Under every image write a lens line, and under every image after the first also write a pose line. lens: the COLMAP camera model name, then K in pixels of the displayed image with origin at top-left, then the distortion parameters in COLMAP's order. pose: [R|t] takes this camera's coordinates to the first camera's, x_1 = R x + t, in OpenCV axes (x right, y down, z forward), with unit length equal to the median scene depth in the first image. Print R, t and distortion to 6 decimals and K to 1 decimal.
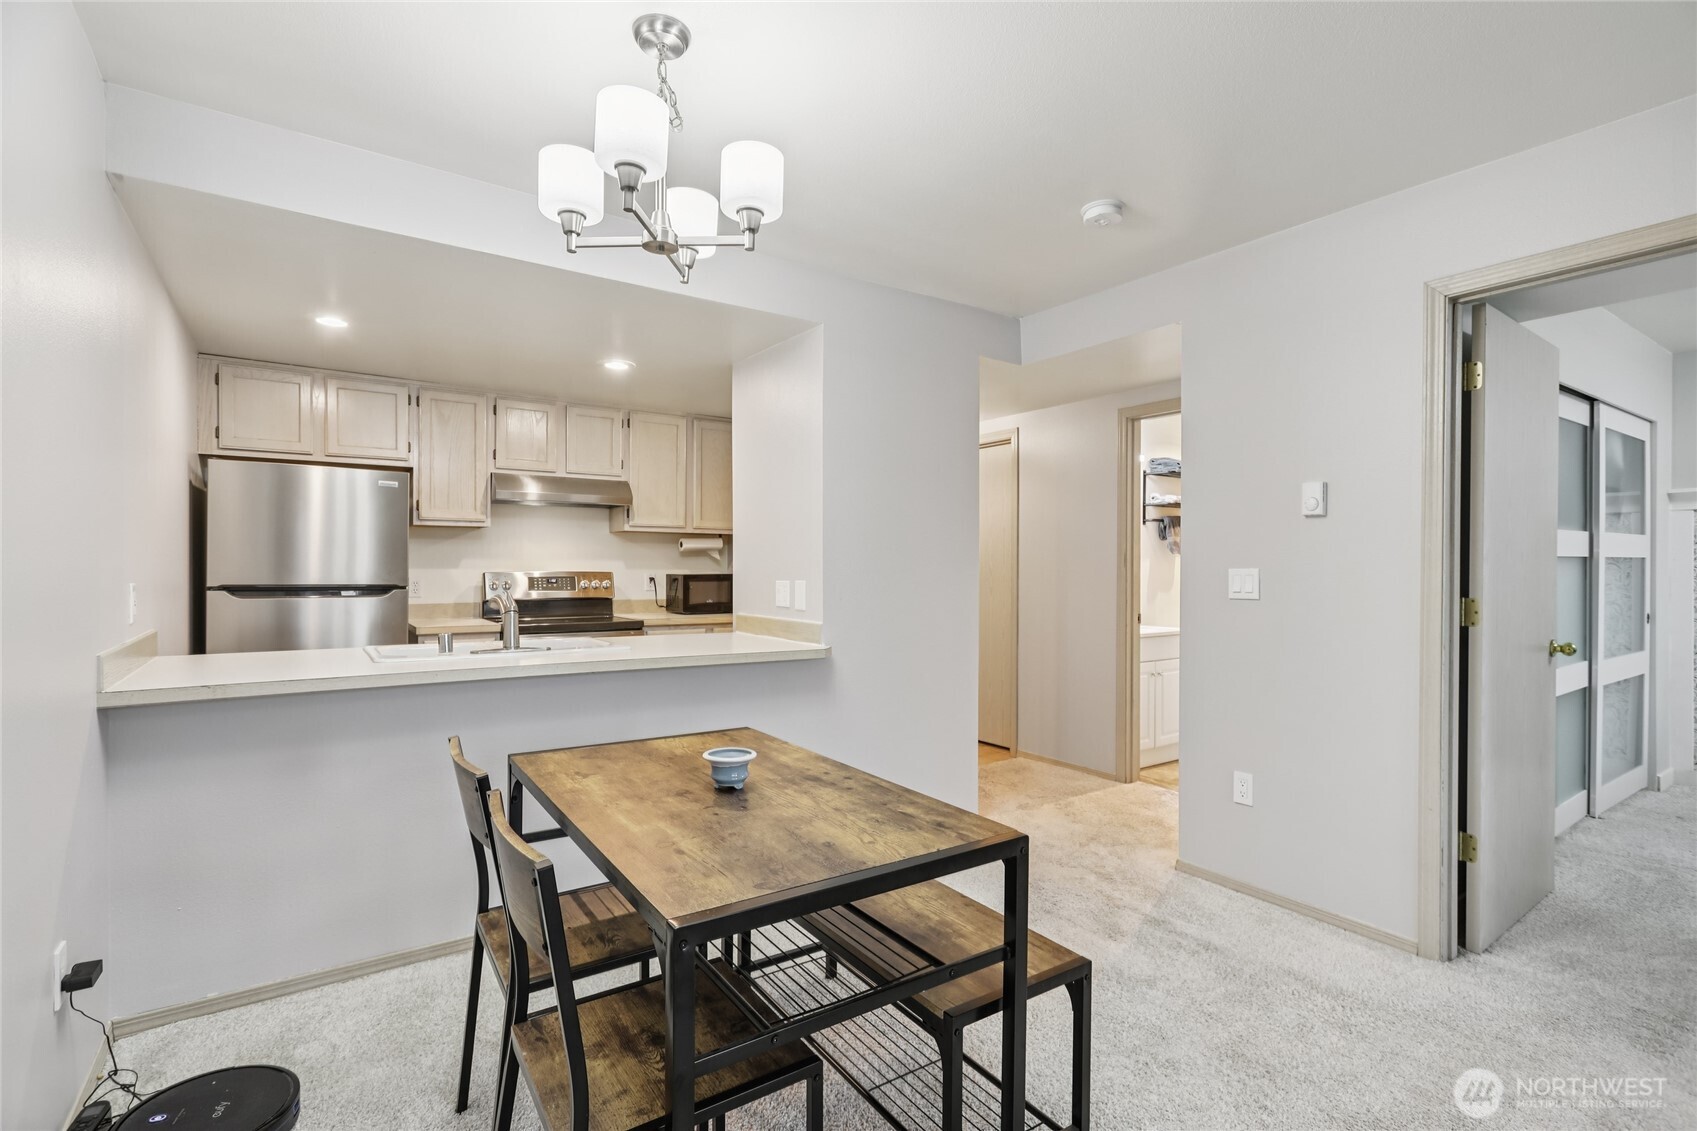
lens RADIAL K [[794.4, 0, 852.2], [0, 794.4, 568.5], [0, 0, 1]] dist [0.000031, -0.000192]
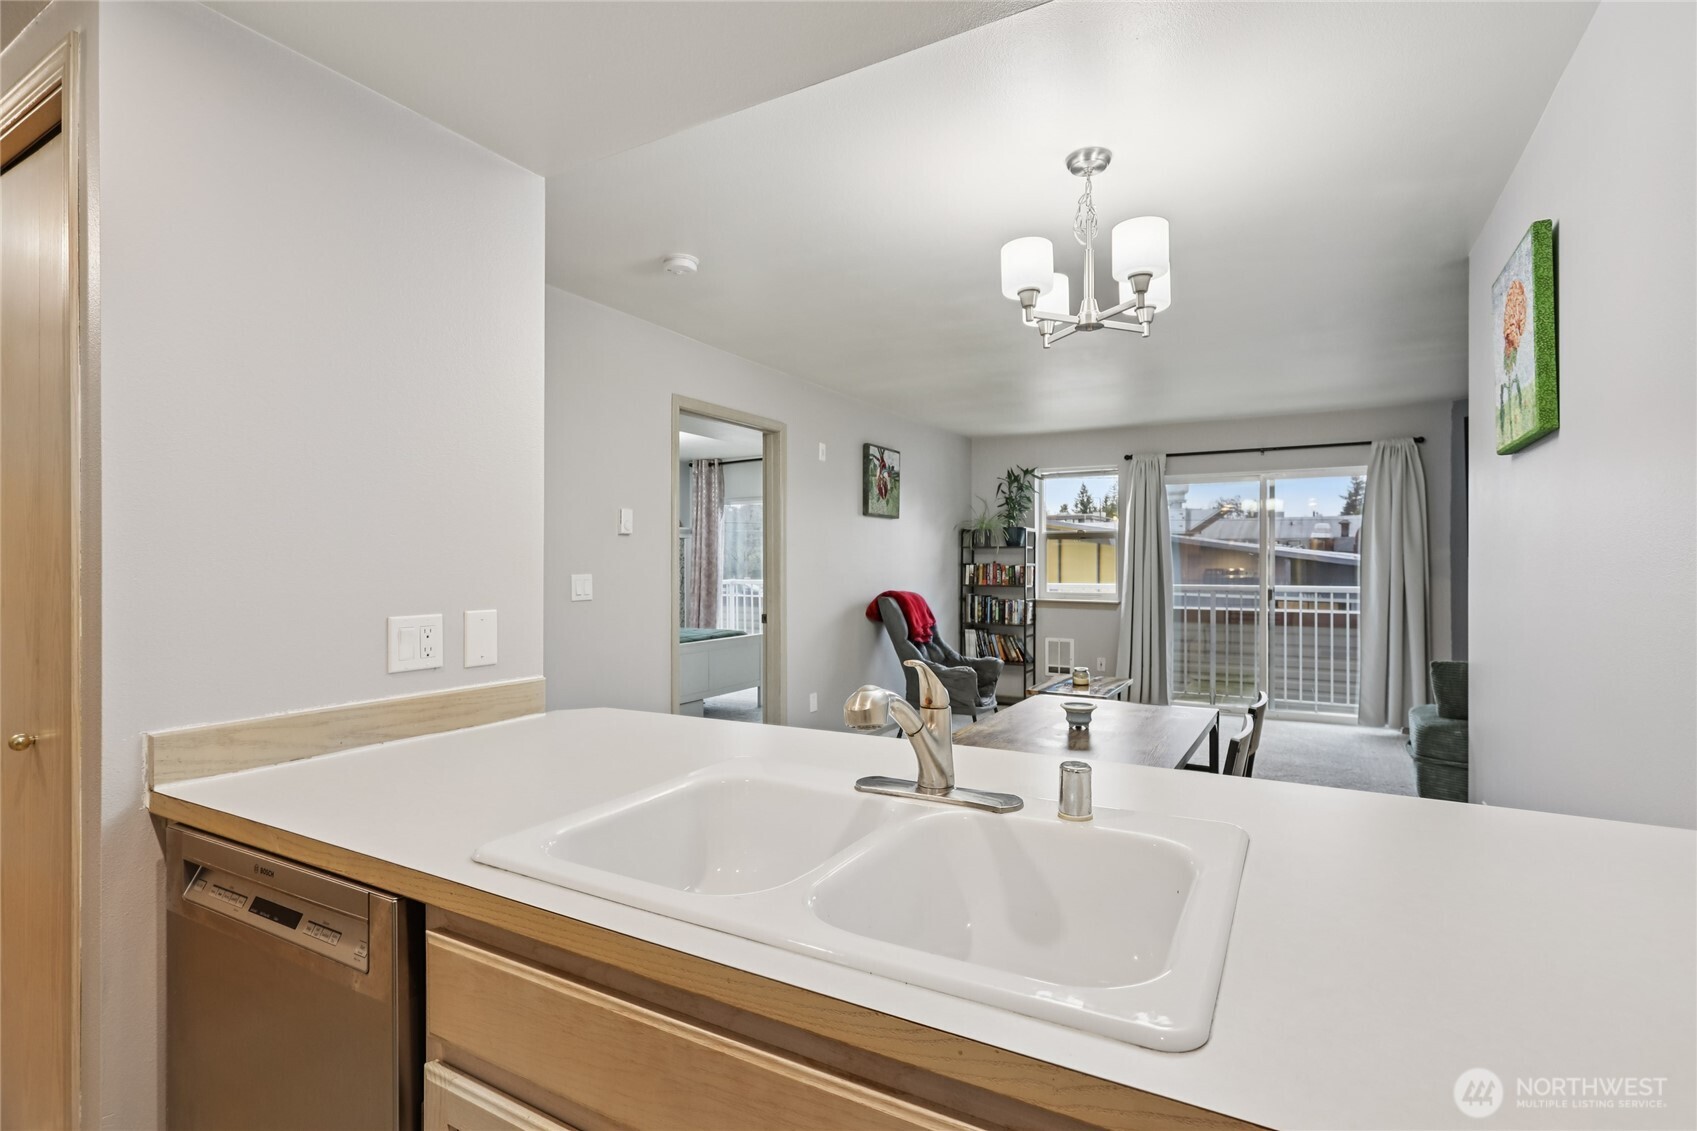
lens RADIAL K [[803.0, 0, 849.8], [0, 803.0, 558.2], [0, 0, 1]] dist [0.000028, 0.000267]
pose [[-0.428433, 0.003556, 0.903566, -0.565947], [0.002450, 0.999993, -0.002773, -0.014868], [-0.903570, 0.001026, -0.428439, 0.866515]]
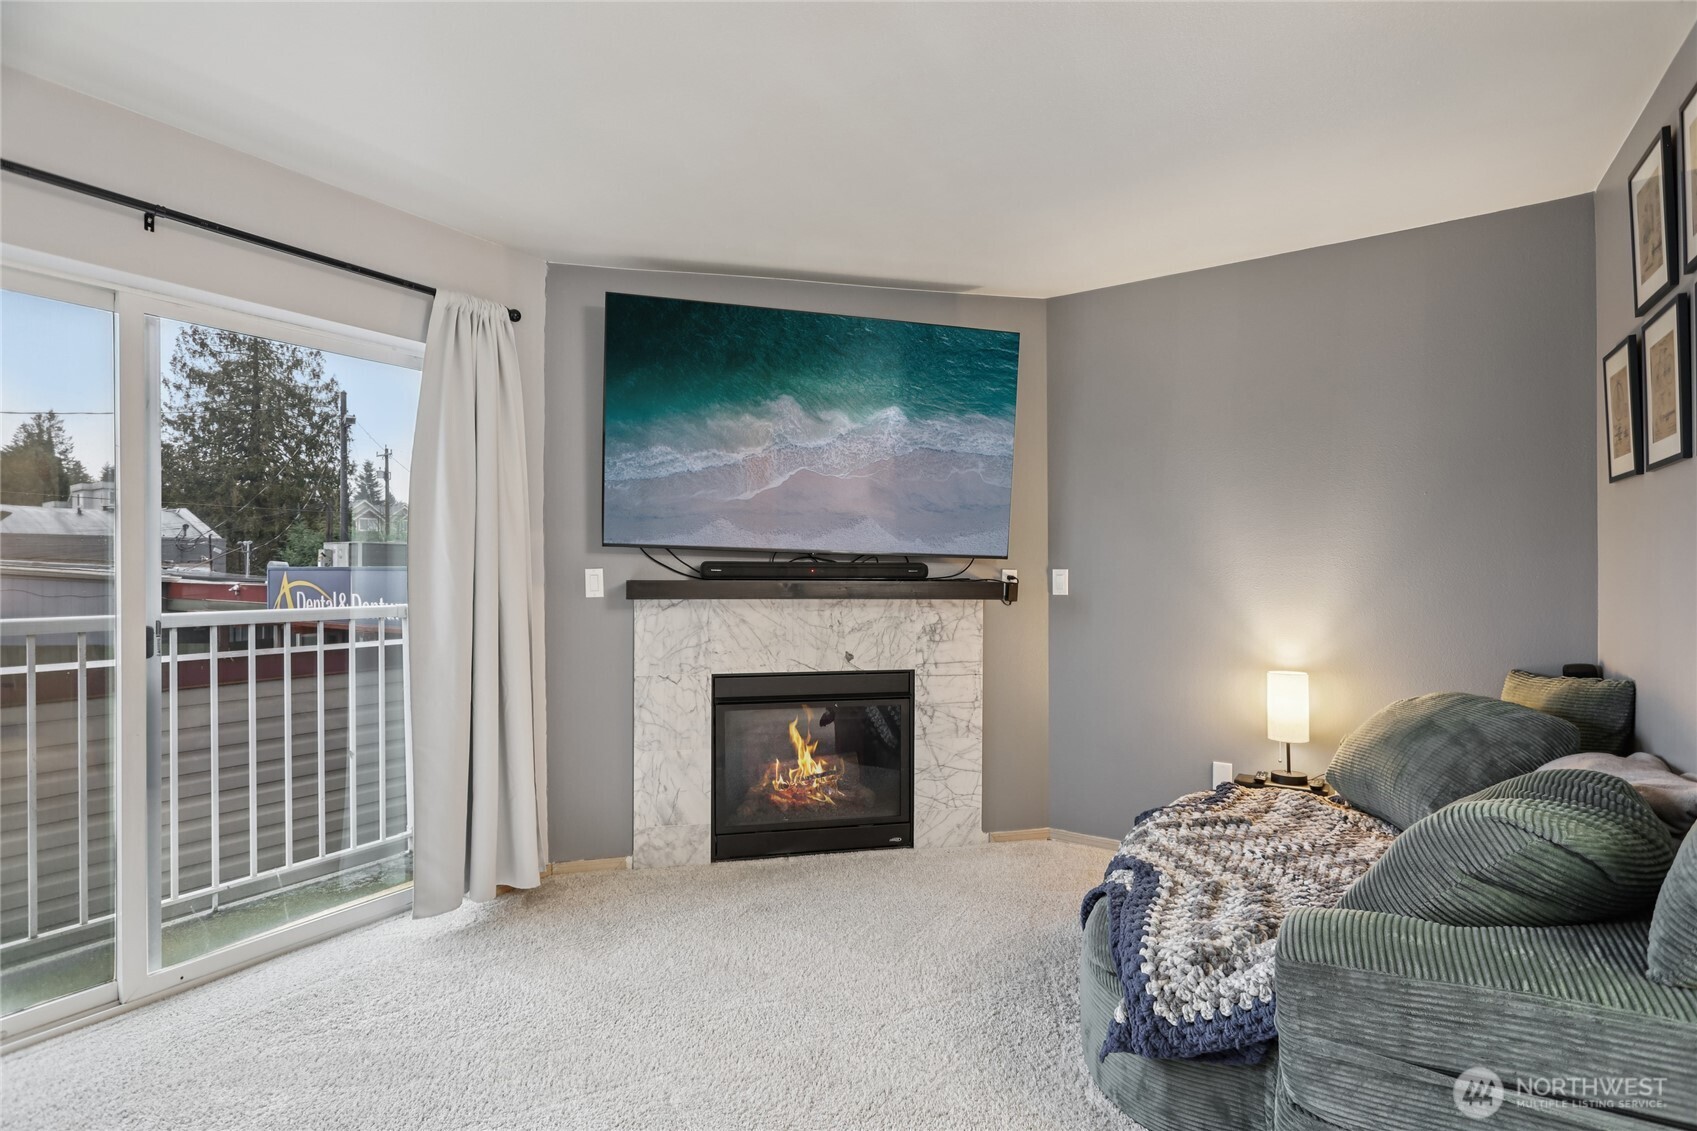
lens RADIAL K [[798.2, 0, 853.7], [0, 798.2, 571.7], [0, 0, 1]] dist [-0.001456, 0.000843]
pose [[-0.927196, -0.000495, -0.374576, 0.298135], [-0.002586, 0.999984, 0.005081, 0.002025], [0.374567, 0.005680, -0.927182, 0.107472]]
